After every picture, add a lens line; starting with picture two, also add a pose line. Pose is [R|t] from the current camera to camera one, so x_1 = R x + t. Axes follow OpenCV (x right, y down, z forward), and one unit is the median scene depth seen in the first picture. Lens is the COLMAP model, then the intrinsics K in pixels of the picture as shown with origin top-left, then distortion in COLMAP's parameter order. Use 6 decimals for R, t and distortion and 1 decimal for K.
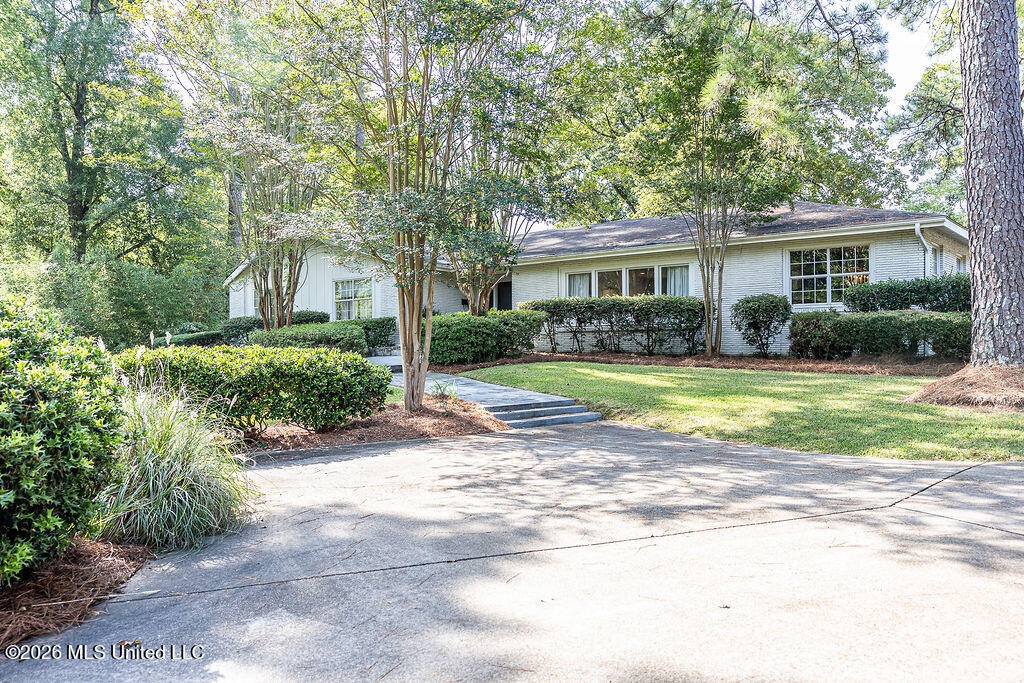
lens RADIAL K [[862.1, 0, 512.6], [0, 862.1, 343.6], [0, 0, 1]] dist [0.000255, 0.002304]
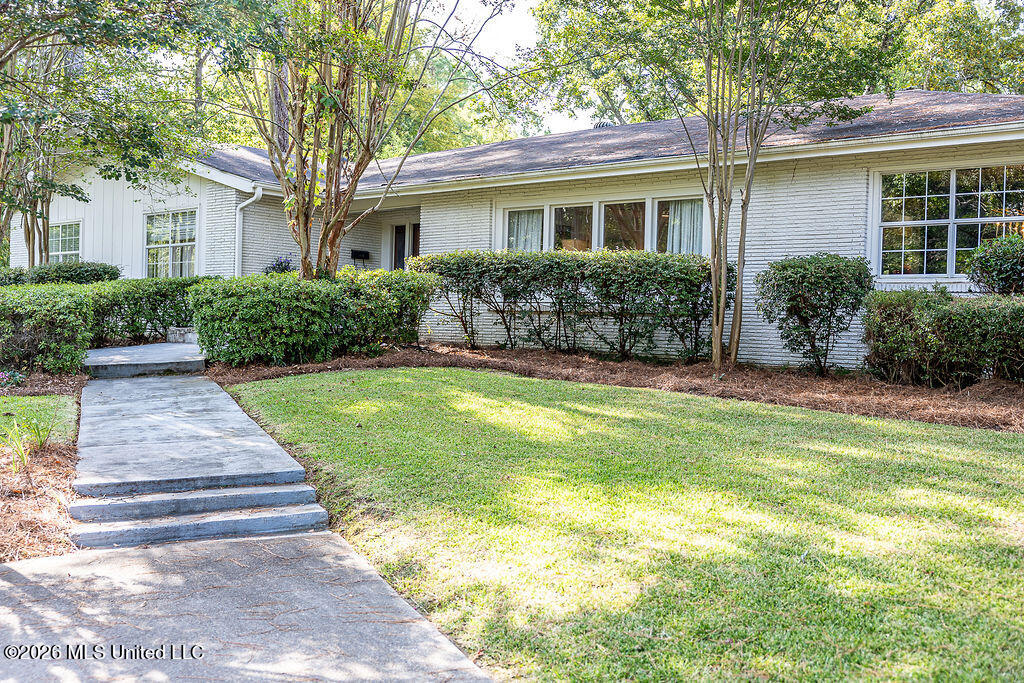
lens RADIAL K [[1144.8, 0, 511.6], [0, 1144.8, 339.6], [0, 0, 1]] dist [0.013564, 0.000000]
pose [[0.996229, 0.034908, -0.079434, 0.155651], [-0.033177, 0.999185, 0.023012, -0.014694], [0.080172, -0.020290, 0.996575, 0.280899]]
